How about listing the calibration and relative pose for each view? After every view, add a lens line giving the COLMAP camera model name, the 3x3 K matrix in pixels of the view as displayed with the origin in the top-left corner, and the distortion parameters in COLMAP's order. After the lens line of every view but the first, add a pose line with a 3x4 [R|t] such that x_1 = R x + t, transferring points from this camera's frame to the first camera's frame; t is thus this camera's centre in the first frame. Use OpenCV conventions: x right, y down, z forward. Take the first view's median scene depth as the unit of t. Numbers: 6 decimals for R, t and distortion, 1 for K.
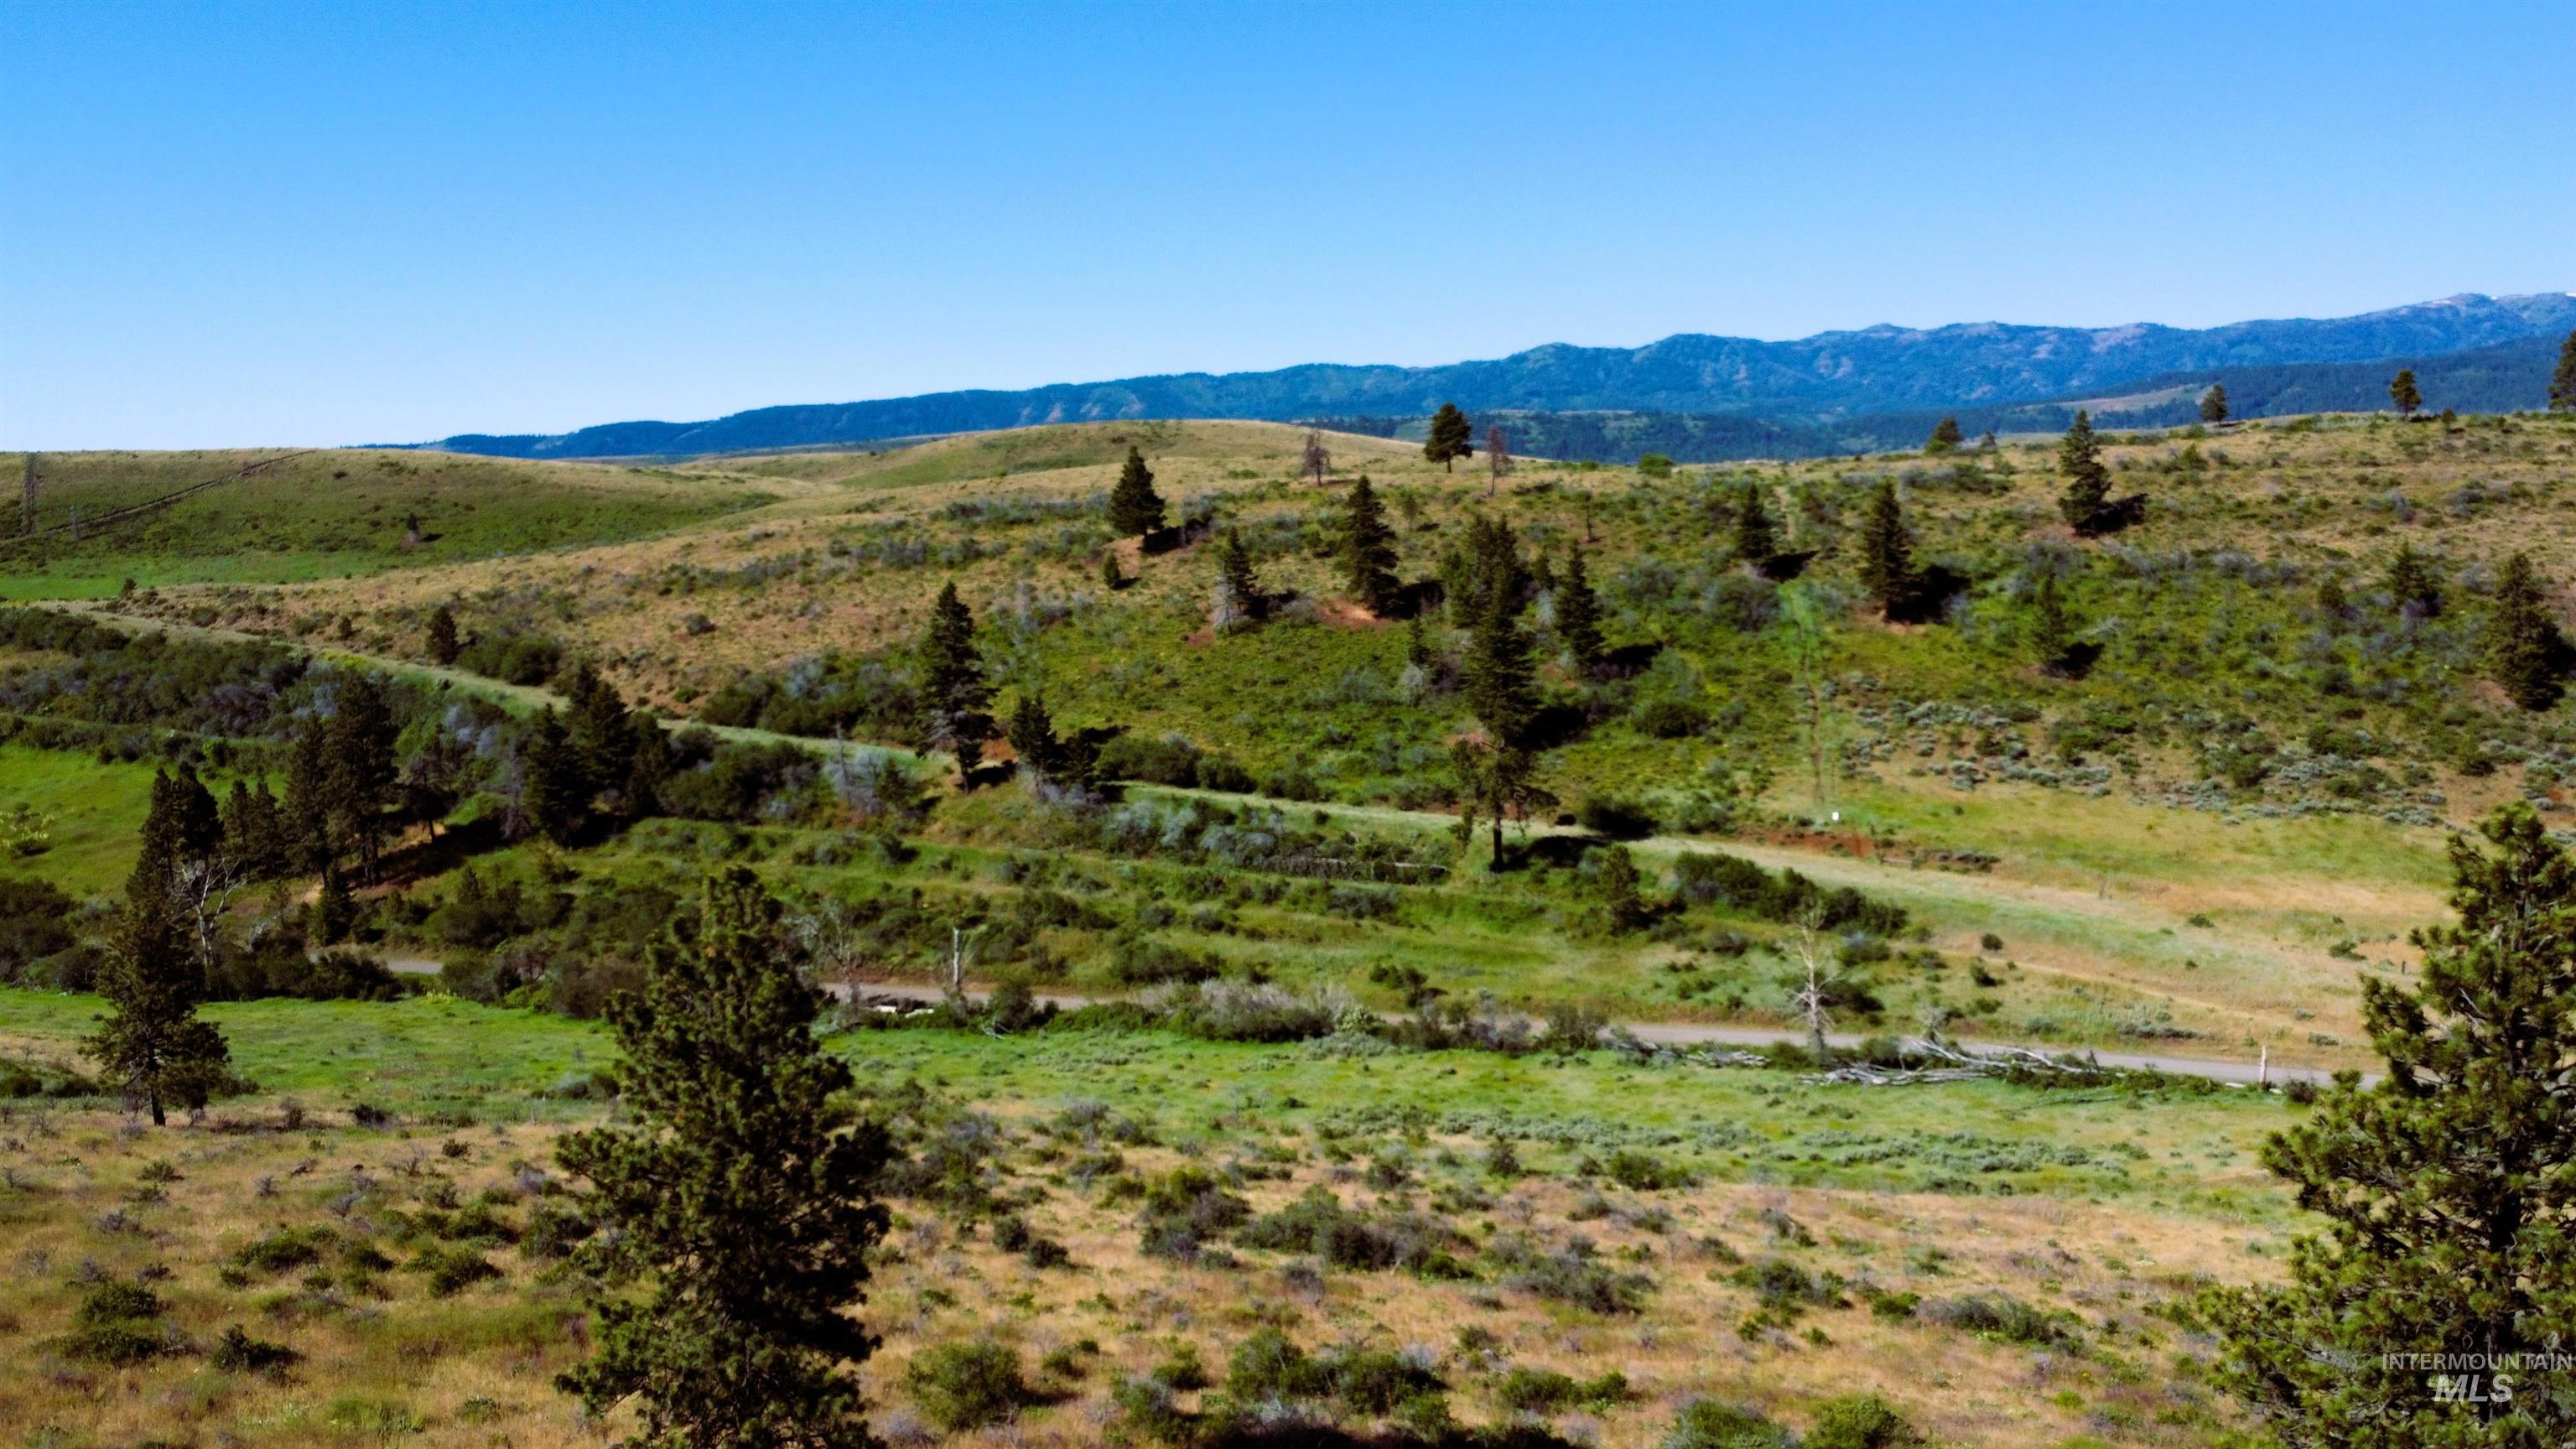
lens RADIAL K [[1945.2, 0, 1291.8], [0, 1945.2, 723.1], [0, 0, 1]] dist [0.003854, -0.009877]
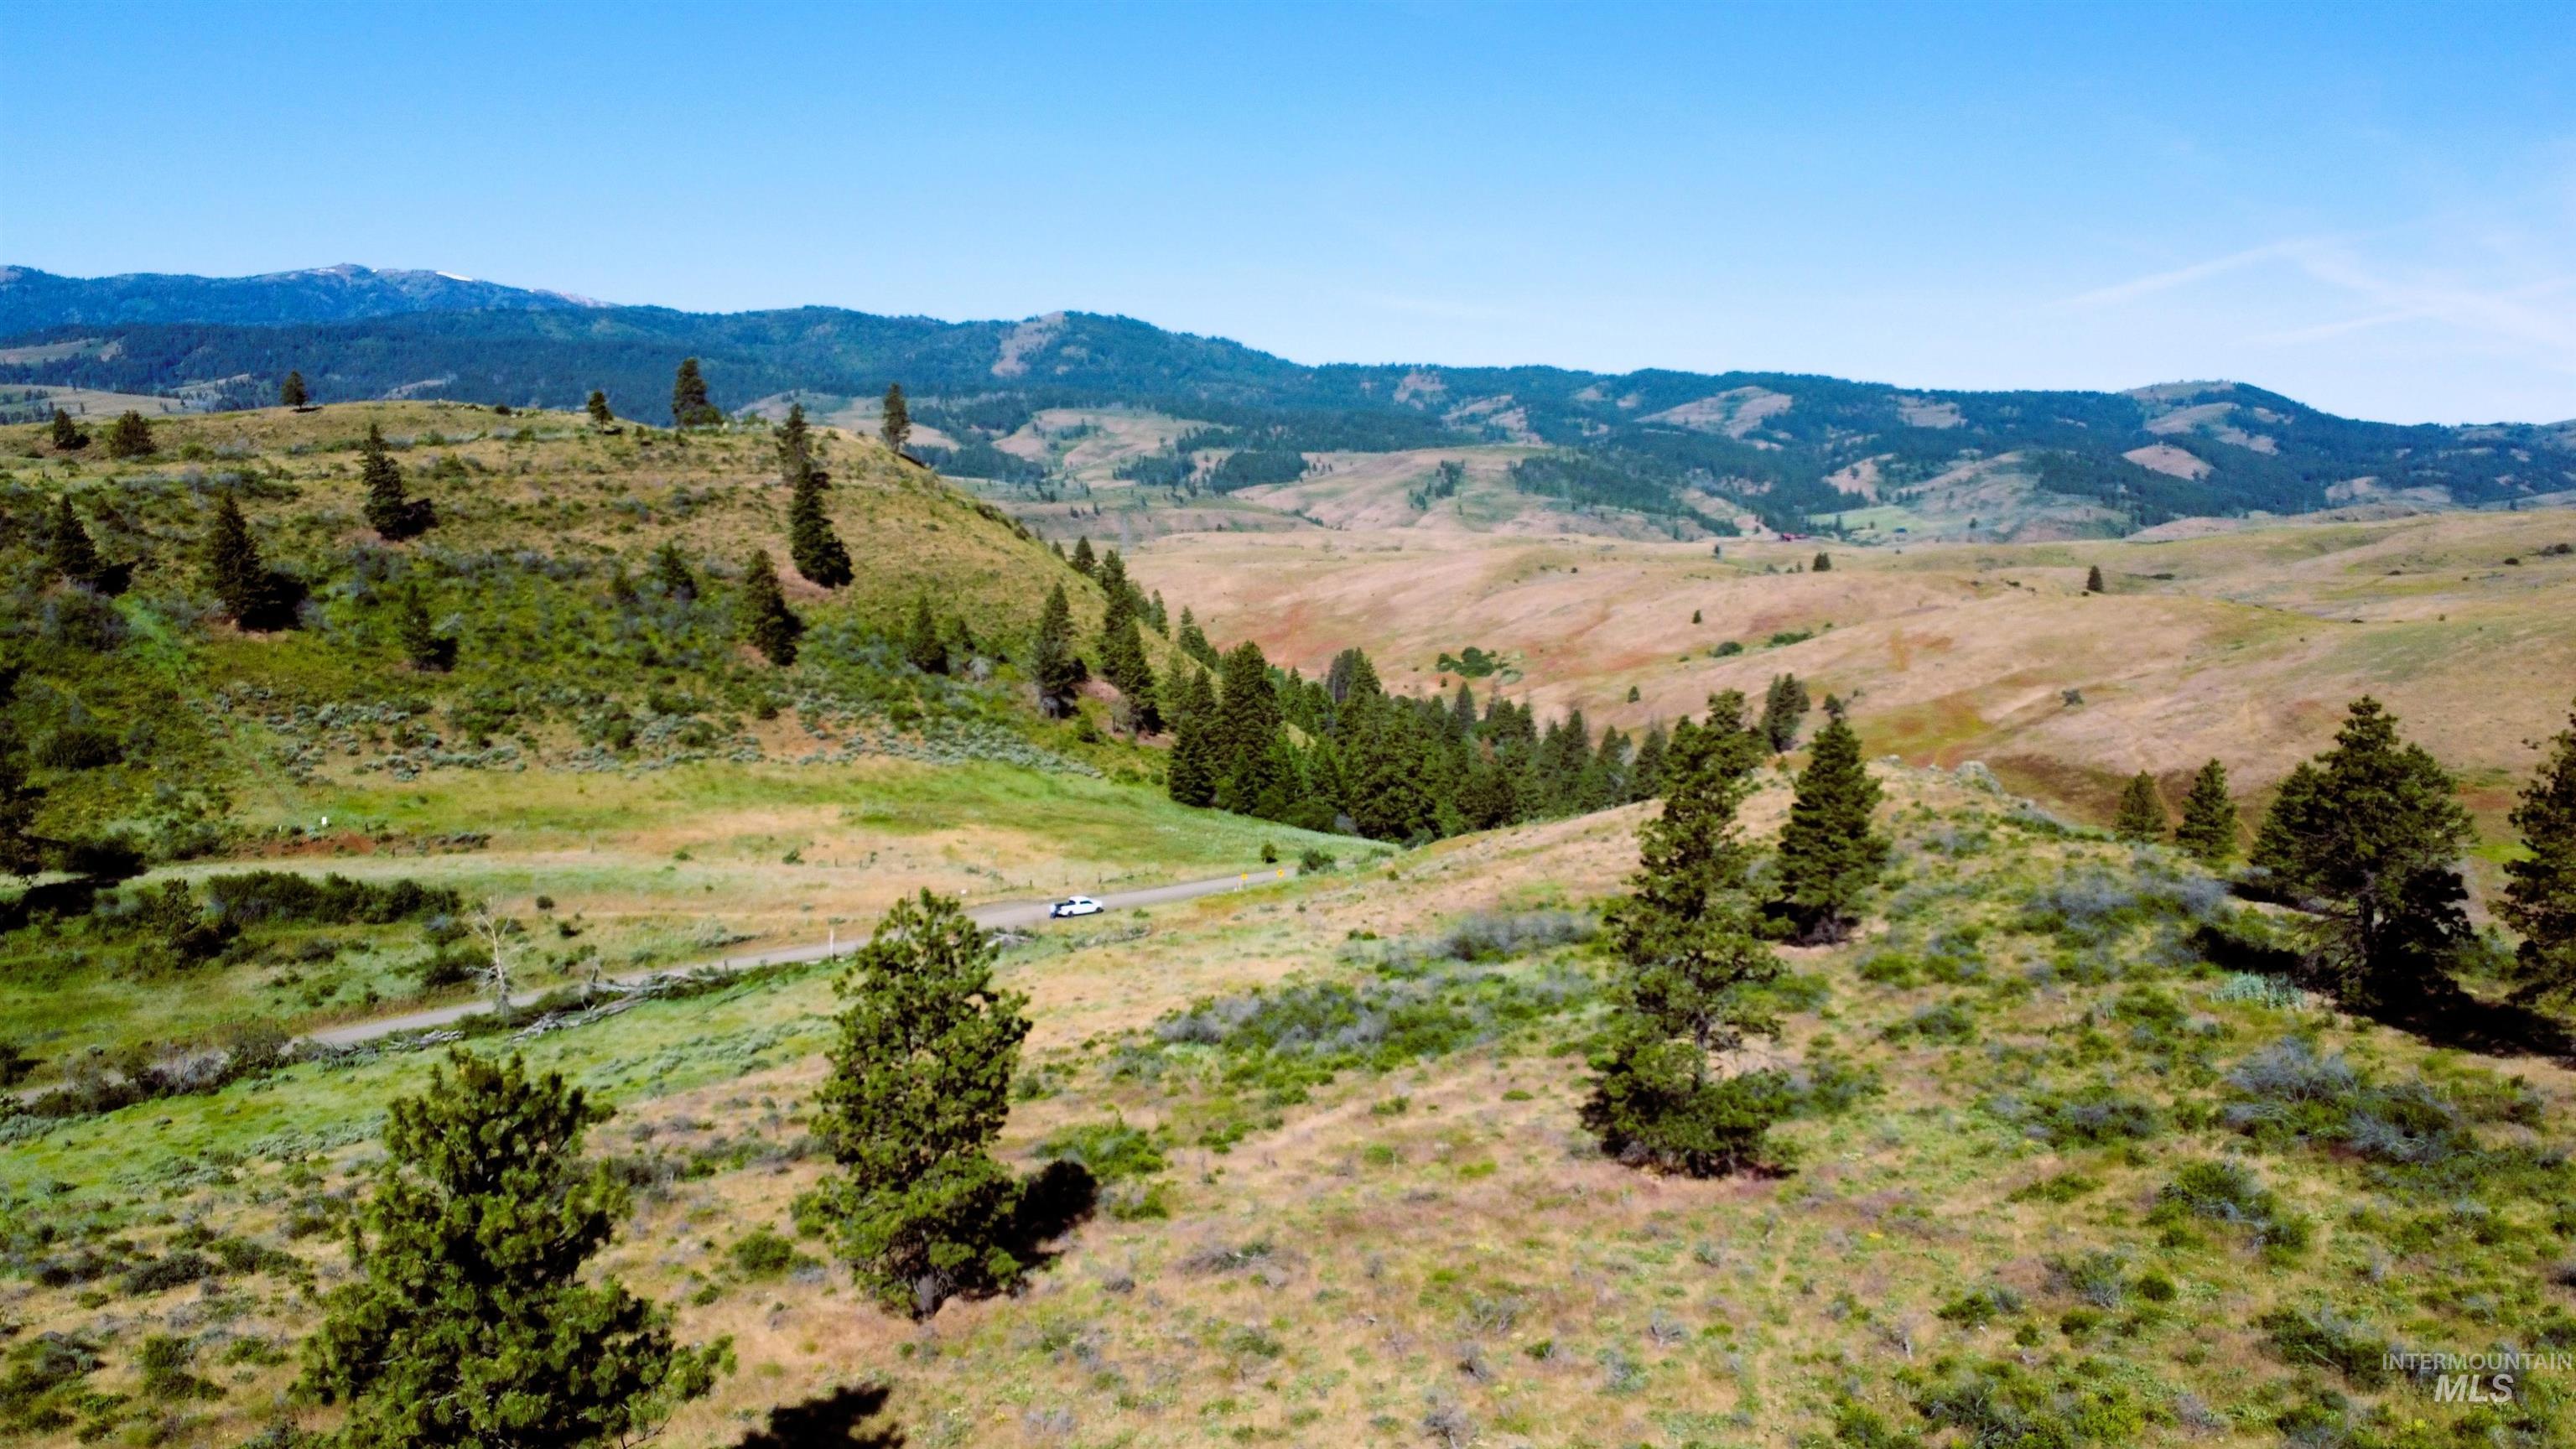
lens RADIAL K [[1945.2, 0, 1285.2], [0, 1945.2, 728.6], [0, 0, 1]] dist [0.003854, -0.009877]
pose [[0.554086, -0.110543, 0.825088, -0.255298], [0.090503, 0.993268, 0.072298, -0.026737], [-0.827525, 0.034614, 0.560360, -0.028644]]
